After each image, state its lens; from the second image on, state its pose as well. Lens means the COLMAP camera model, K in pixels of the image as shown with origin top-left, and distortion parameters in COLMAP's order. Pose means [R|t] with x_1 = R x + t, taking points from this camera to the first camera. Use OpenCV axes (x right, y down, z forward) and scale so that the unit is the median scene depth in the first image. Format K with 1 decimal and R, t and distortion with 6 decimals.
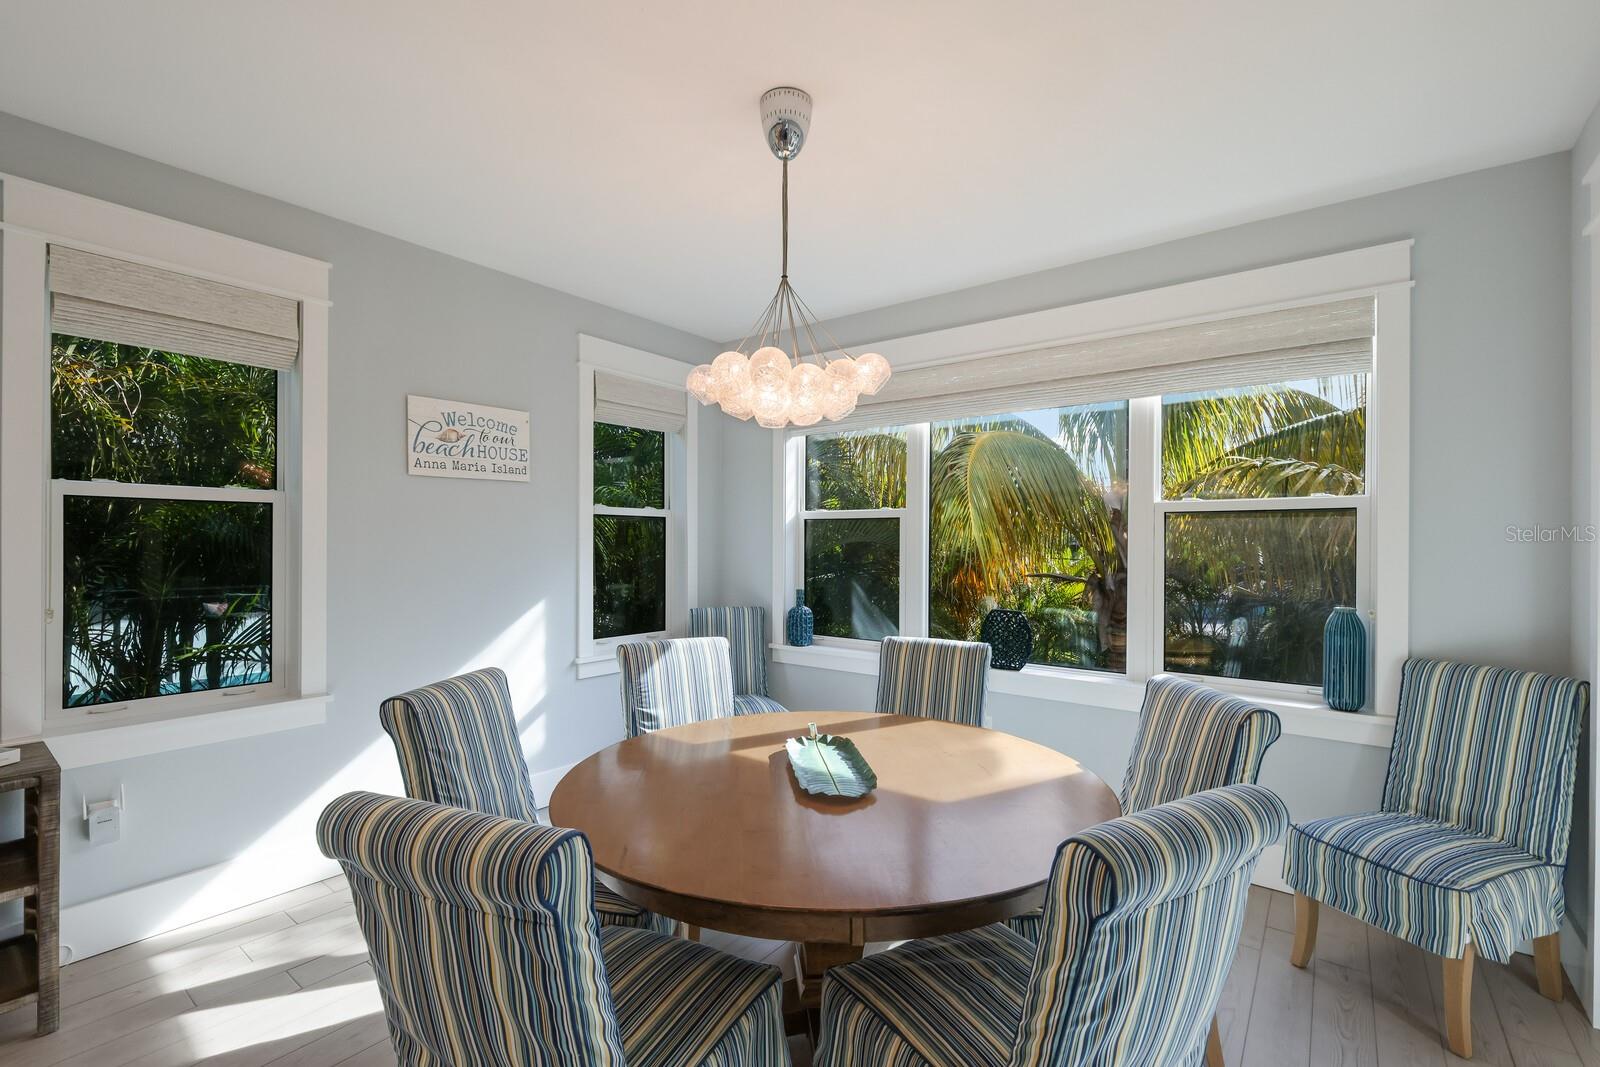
lens RADIAL K [[717.5, 0, 799.4], [0, 717.5, 543.9], [0, 0, 1]] dist [0.000368, -0.000103]
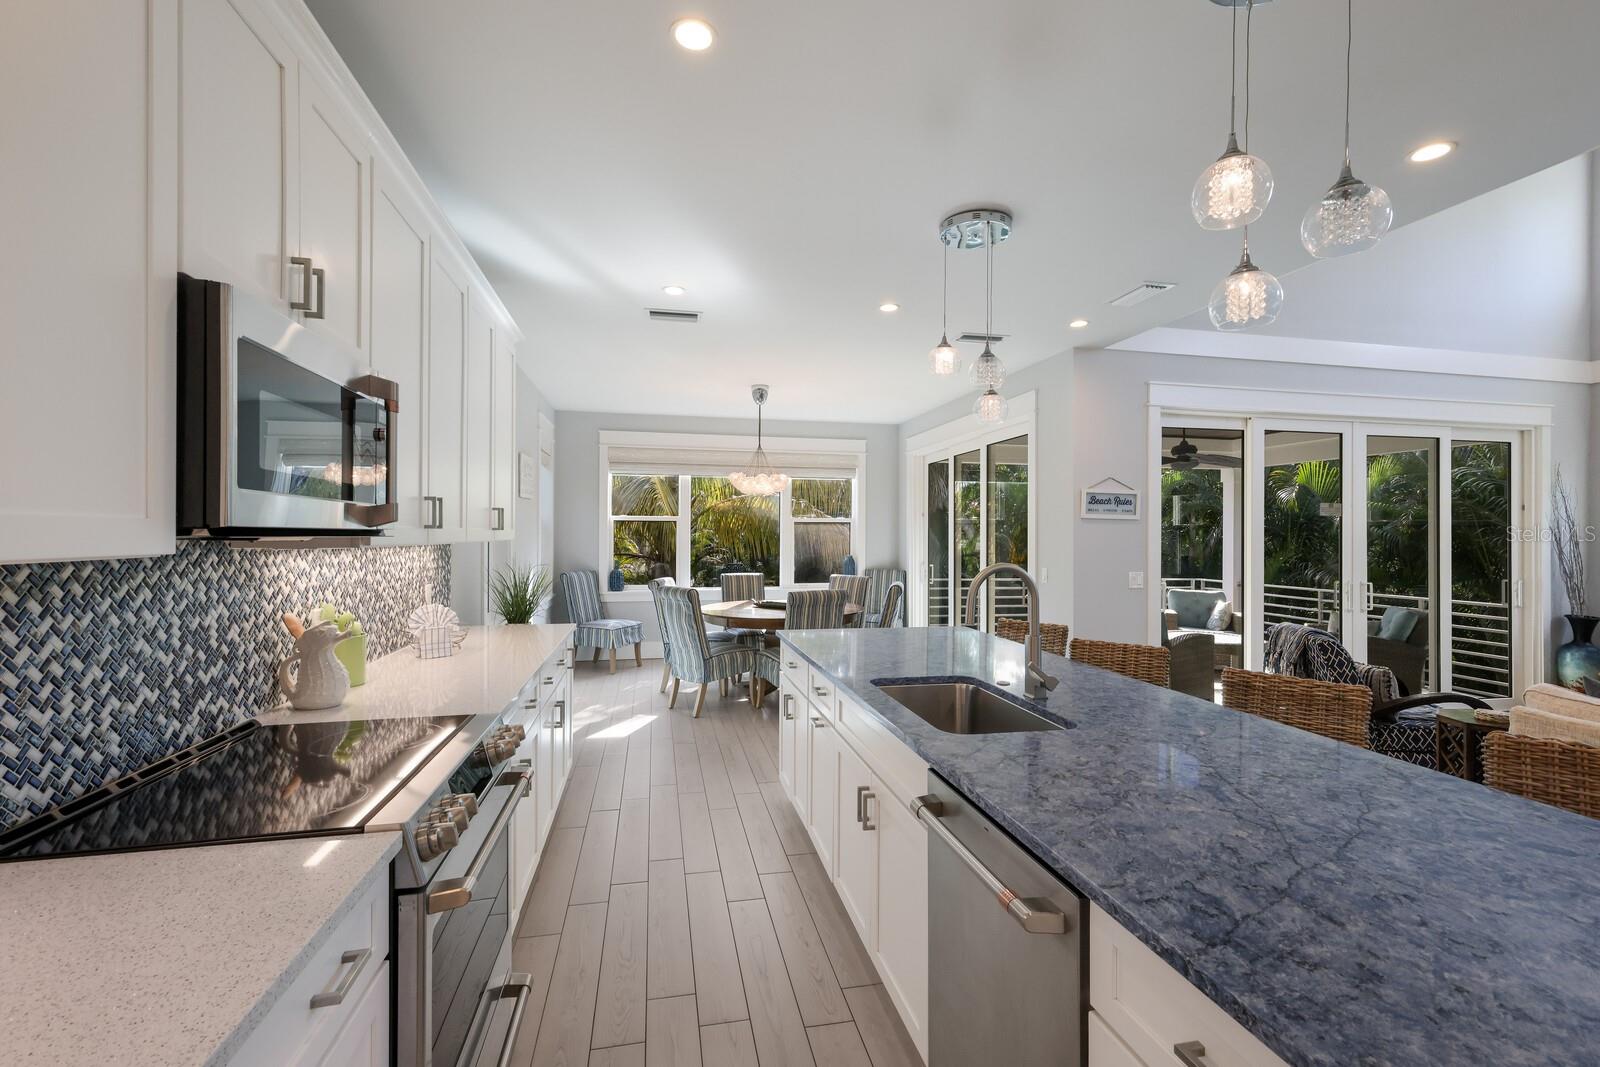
lens RADIAL K [[686.9, 0, 805.0], [0, 686.9, 534.3], [0, 0, 1]] dist [0.011986, -0.000182]
pose [[0.644980, -0.001247, 0.764198, -1.387268], [-0.004364, 0.999976, 0.005315, -0.012833], [-0.764187, -0.006763, 0.644959, -0.645415]]
